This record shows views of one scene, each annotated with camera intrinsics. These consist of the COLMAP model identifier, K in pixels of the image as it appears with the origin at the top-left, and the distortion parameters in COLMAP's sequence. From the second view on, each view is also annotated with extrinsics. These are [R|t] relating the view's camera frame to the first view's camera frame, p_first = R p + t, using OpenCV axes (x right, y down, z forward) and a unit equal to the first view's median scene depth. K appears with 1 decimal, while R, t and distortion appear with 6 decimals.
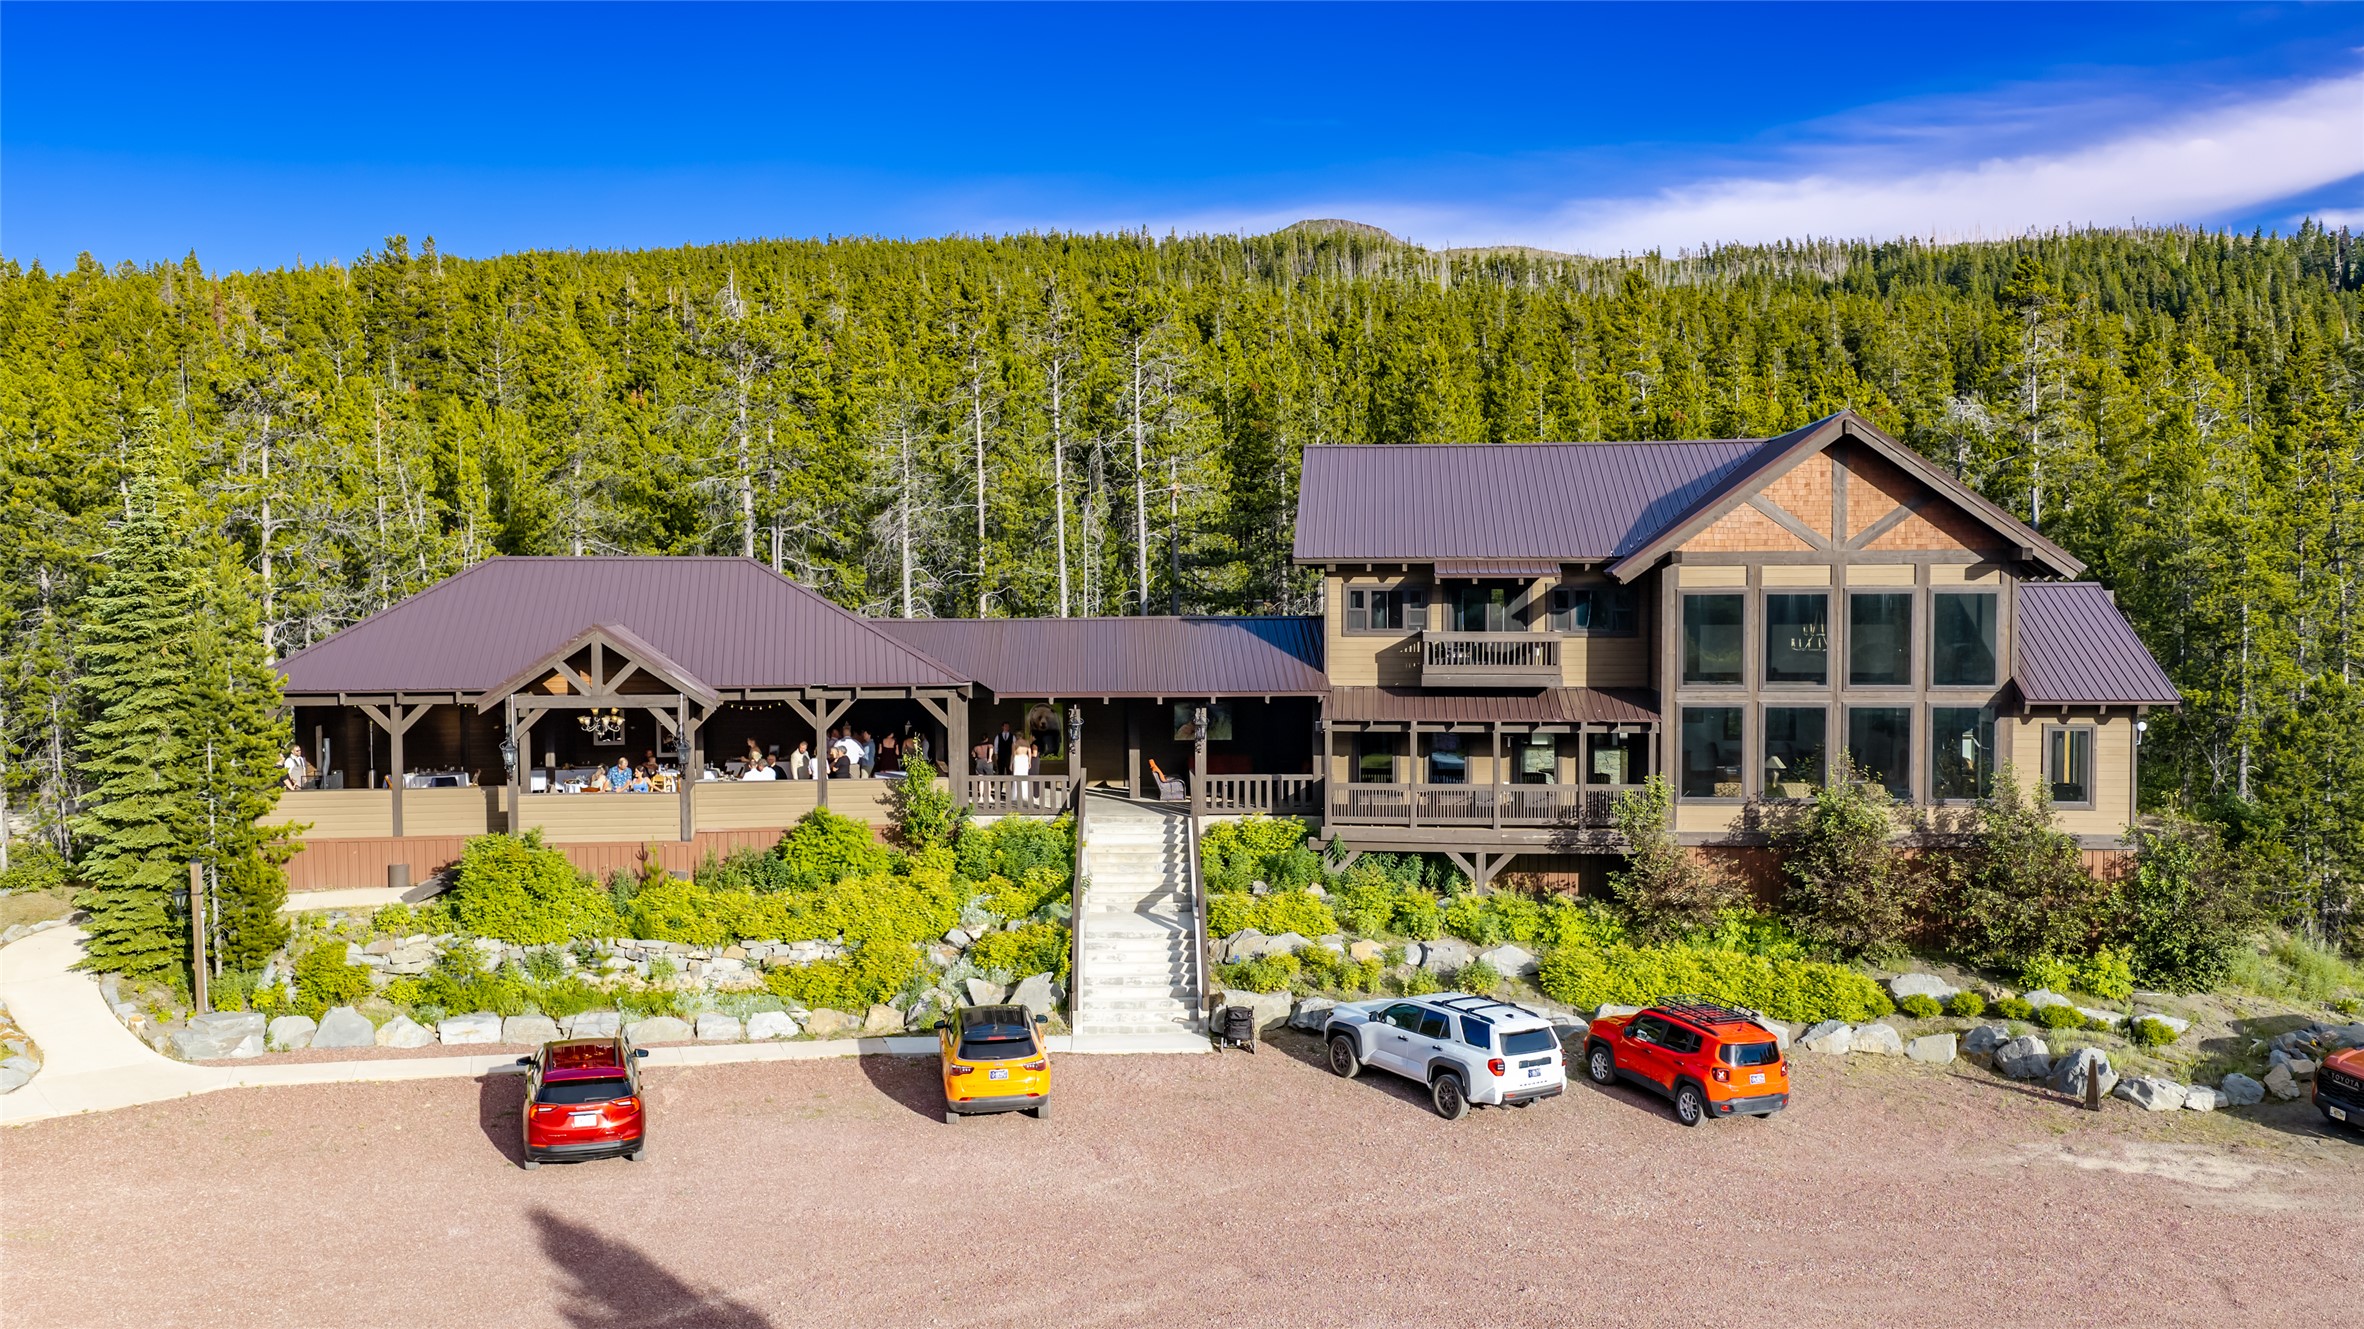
lens RADIAL K [[1991.1, 0, 1182.0], [0, 1991.1, 664.5], [0, 0, 1]] dist [0.004407, -0.015771]
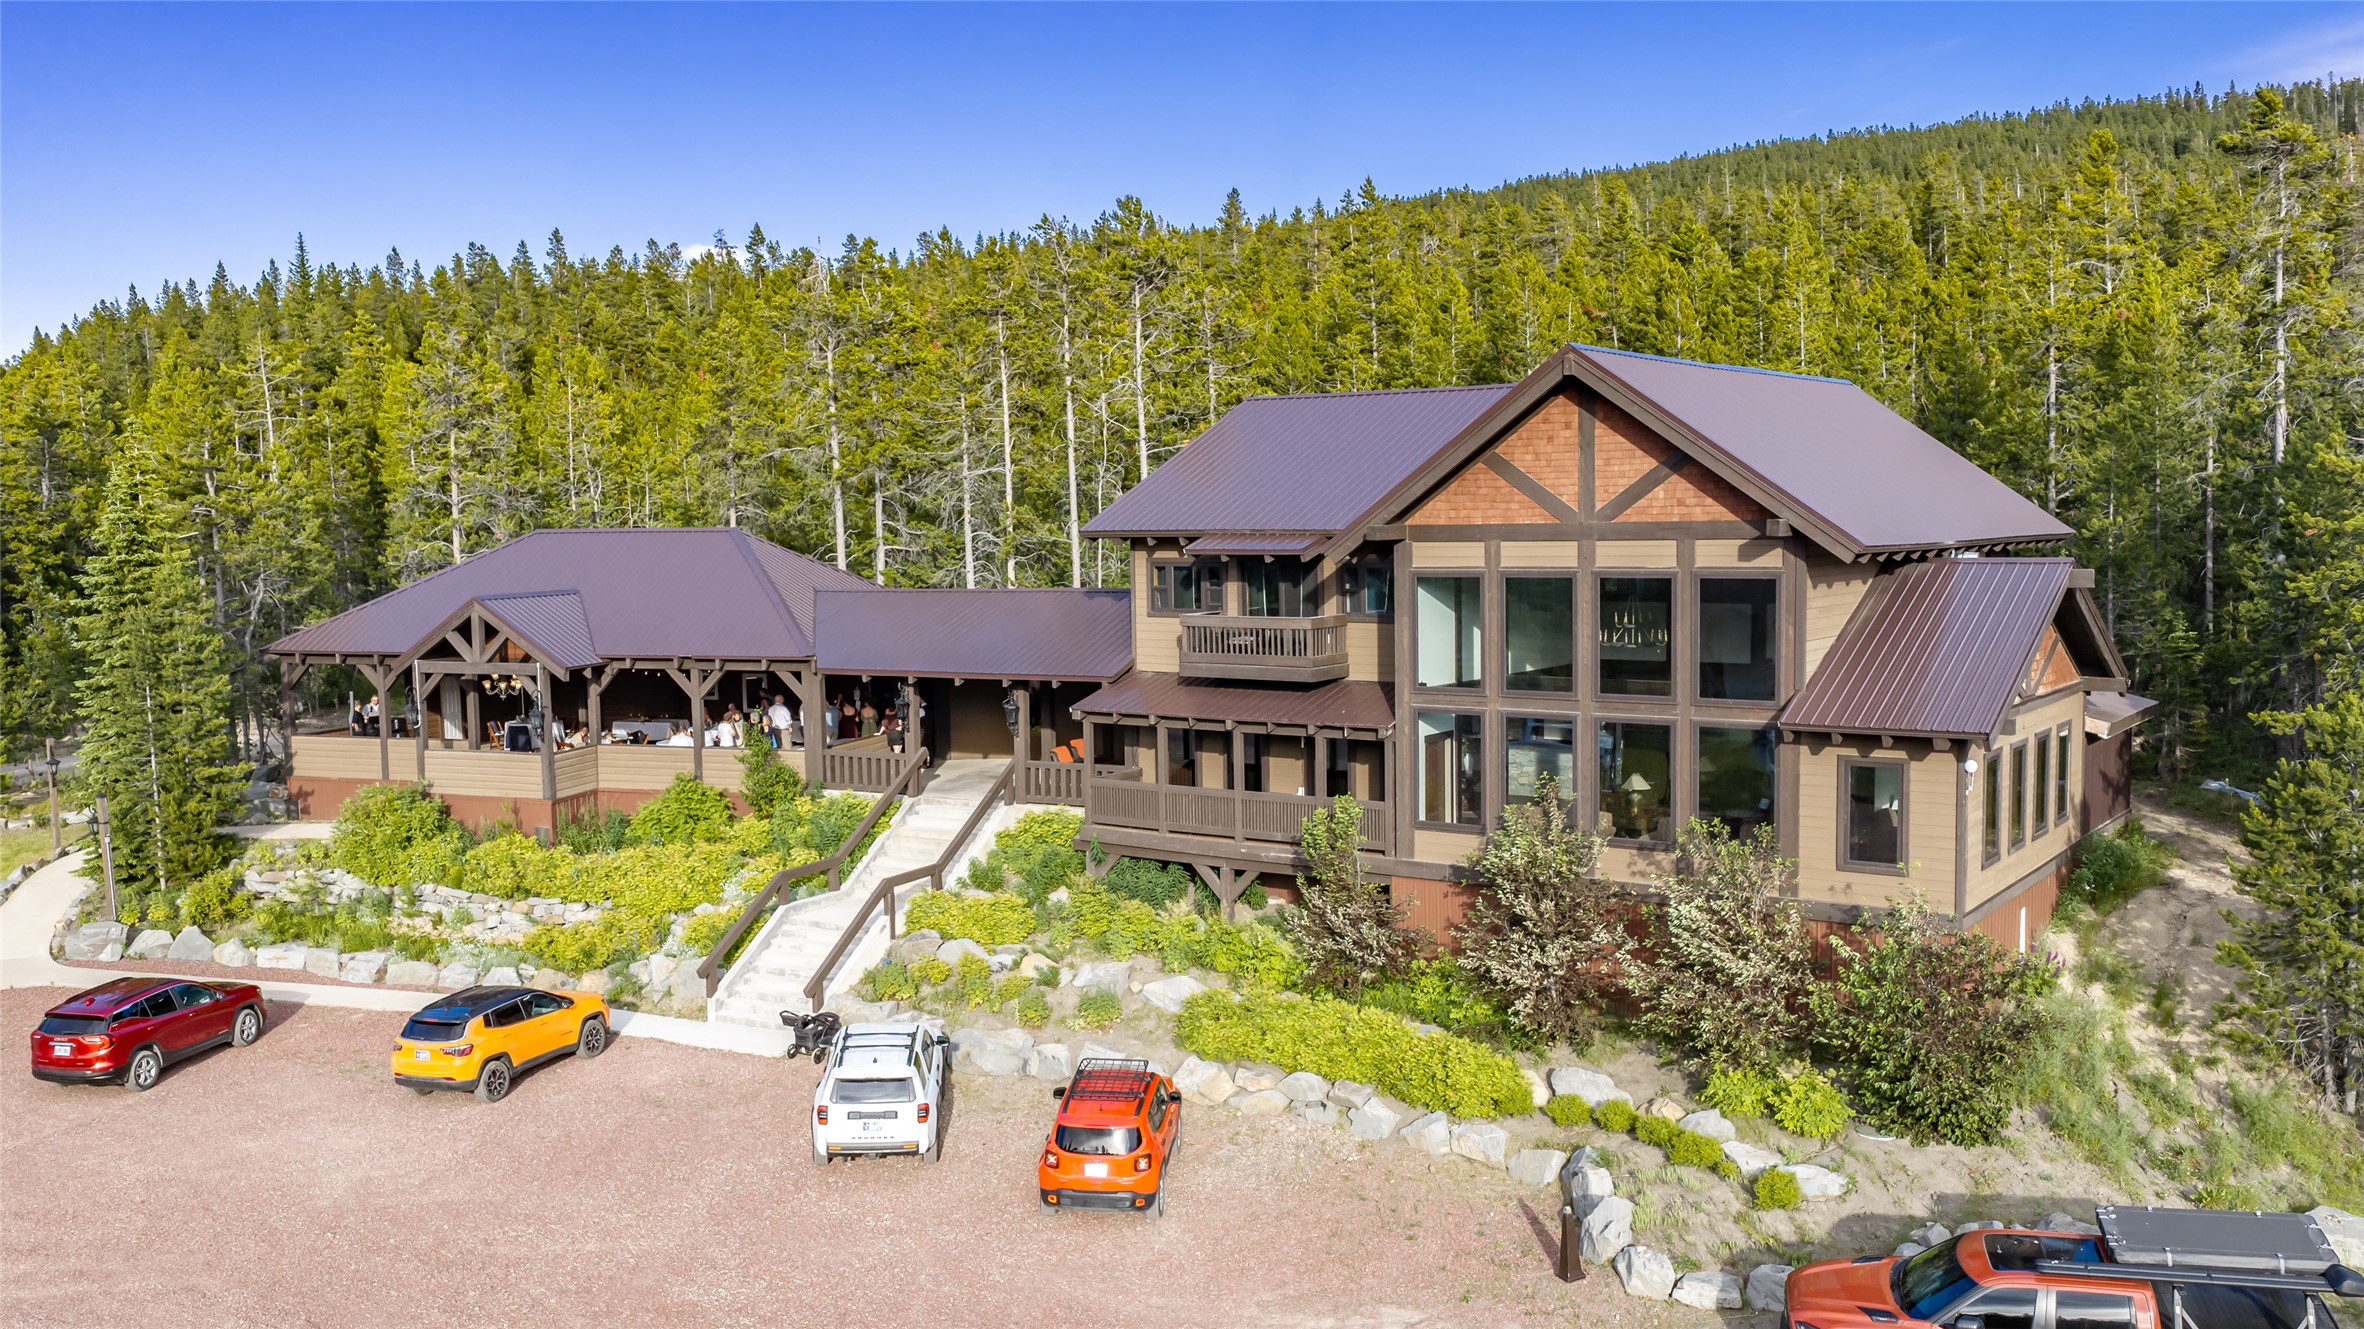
lens RADIAL K [[1991.1, 0, 1182.0], [0, 1991.1, 664.5], [0, 0, 1]] dist [0.004407, -0.015771]
pose [[0.869121, 0.028553, -0.493775, 0.586504], [-0.007619, 0.998987, 0.044357, -0.035098], [0.494541, -0.034789, 0.868458, 0.236149]]
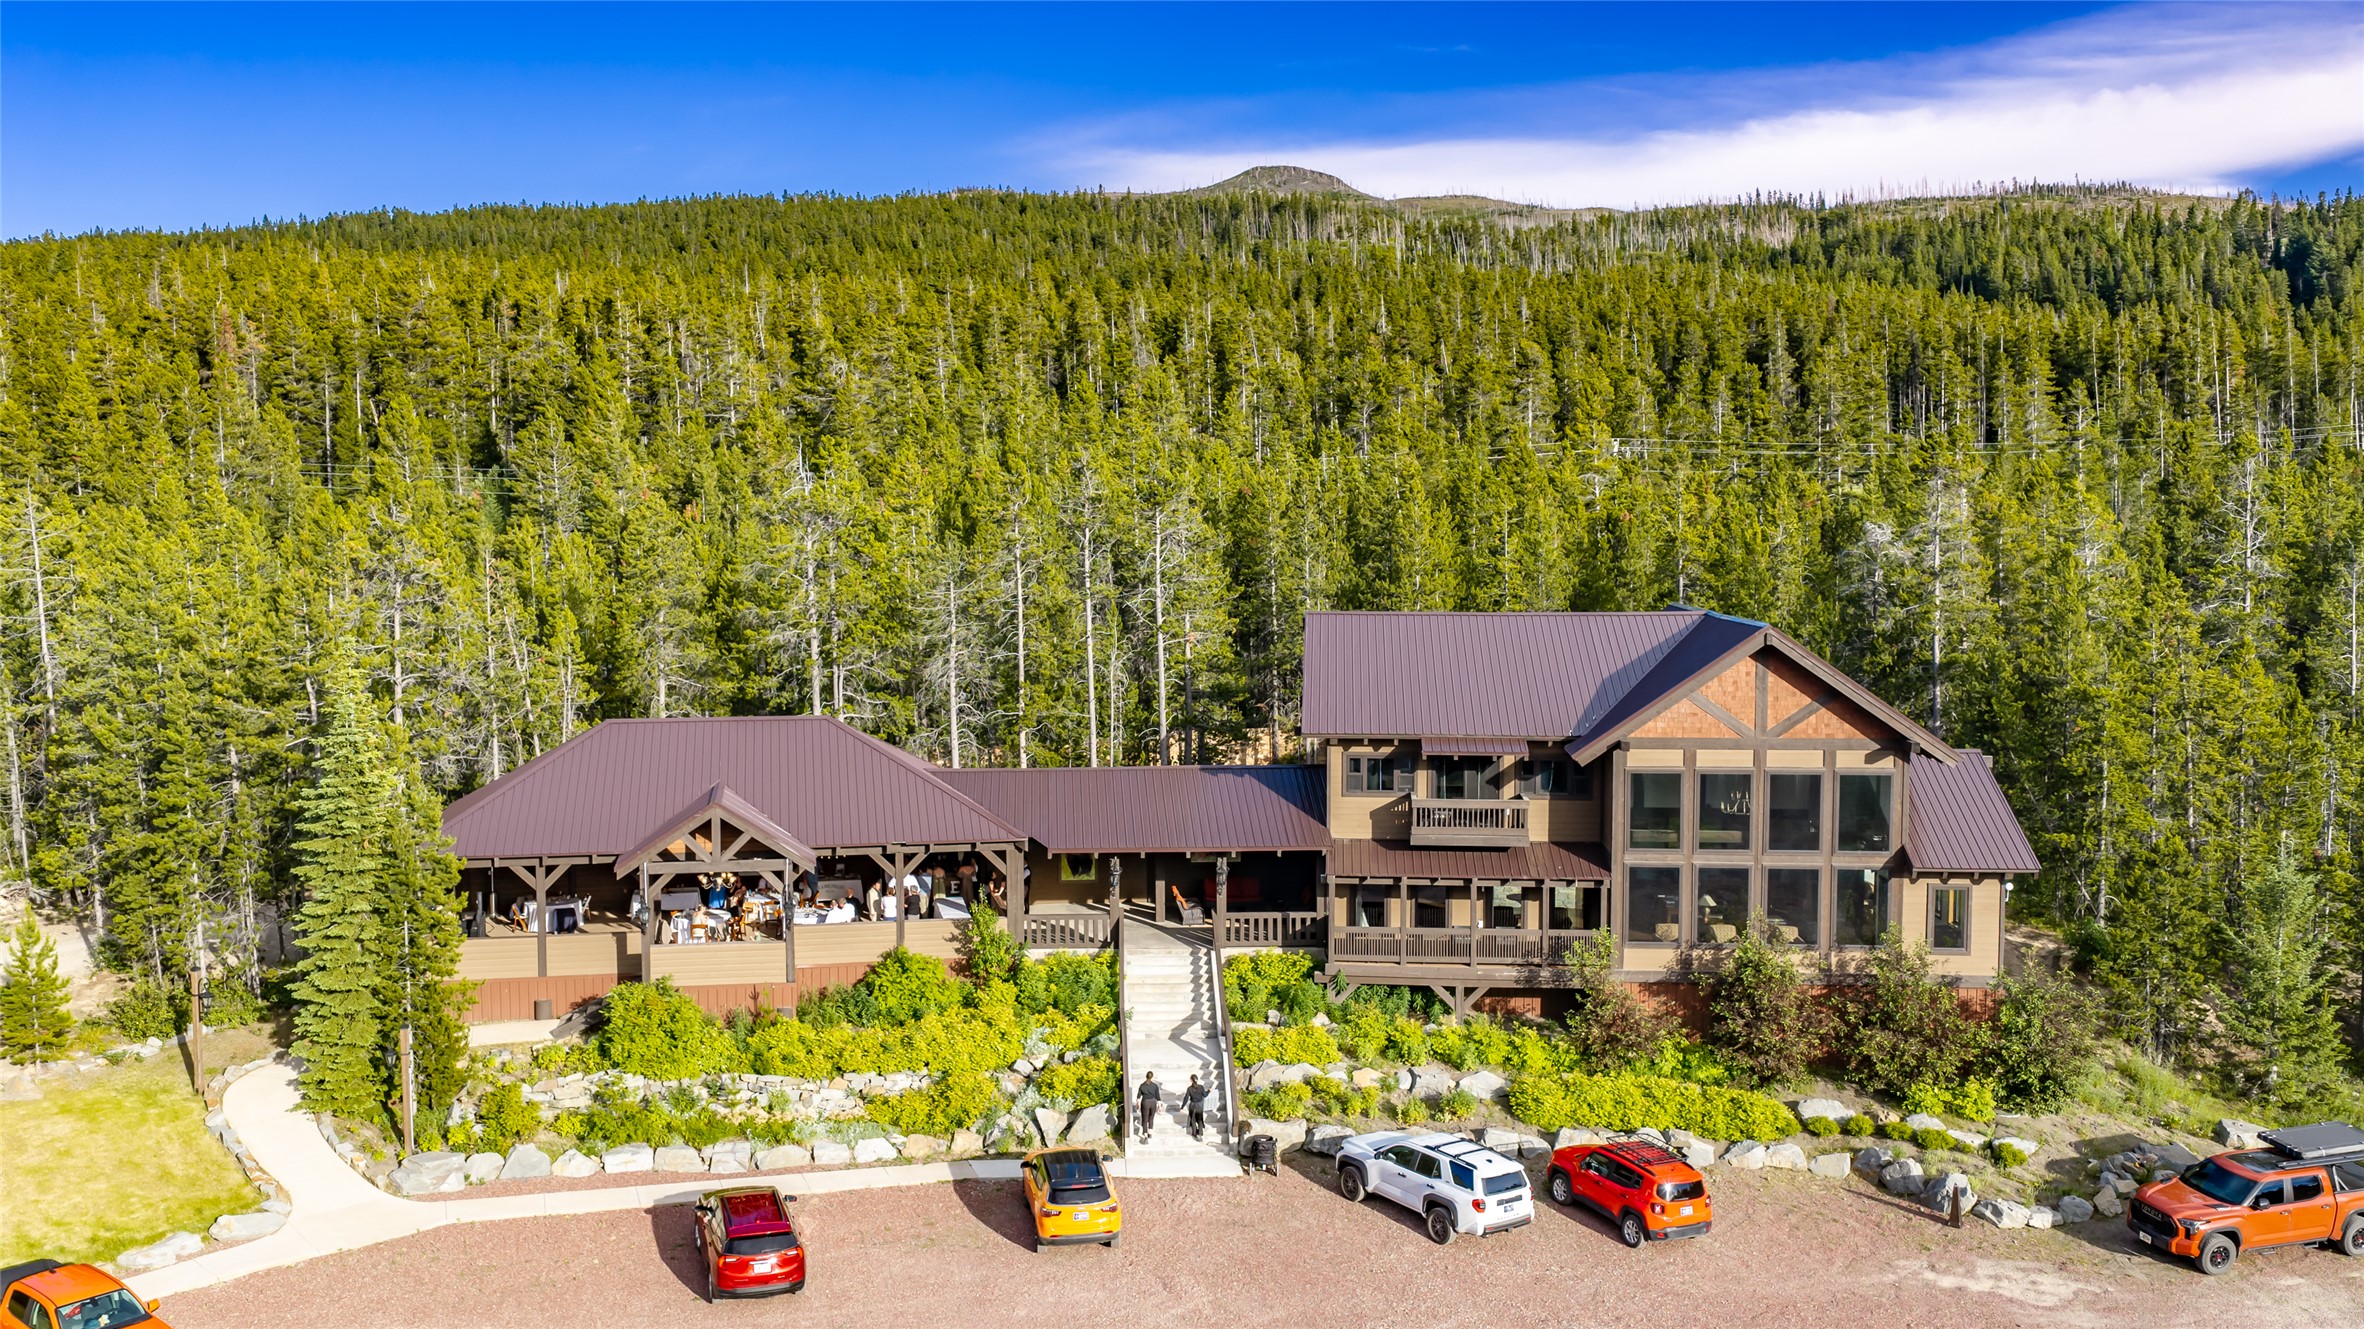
lens RADIAL K [[1991.1, 0, 1182.0], [0, 1991.1, 664.5], [0, 0, 1]] dist [0.004407, -0.015771]
pose [[0.999678, 0.001438, 0.025319, -0.047468], [-0.002177, 0.999571, 0.029192, -0.136420], [-0.025266, -0.029237, 0.999253, -0.183601]]
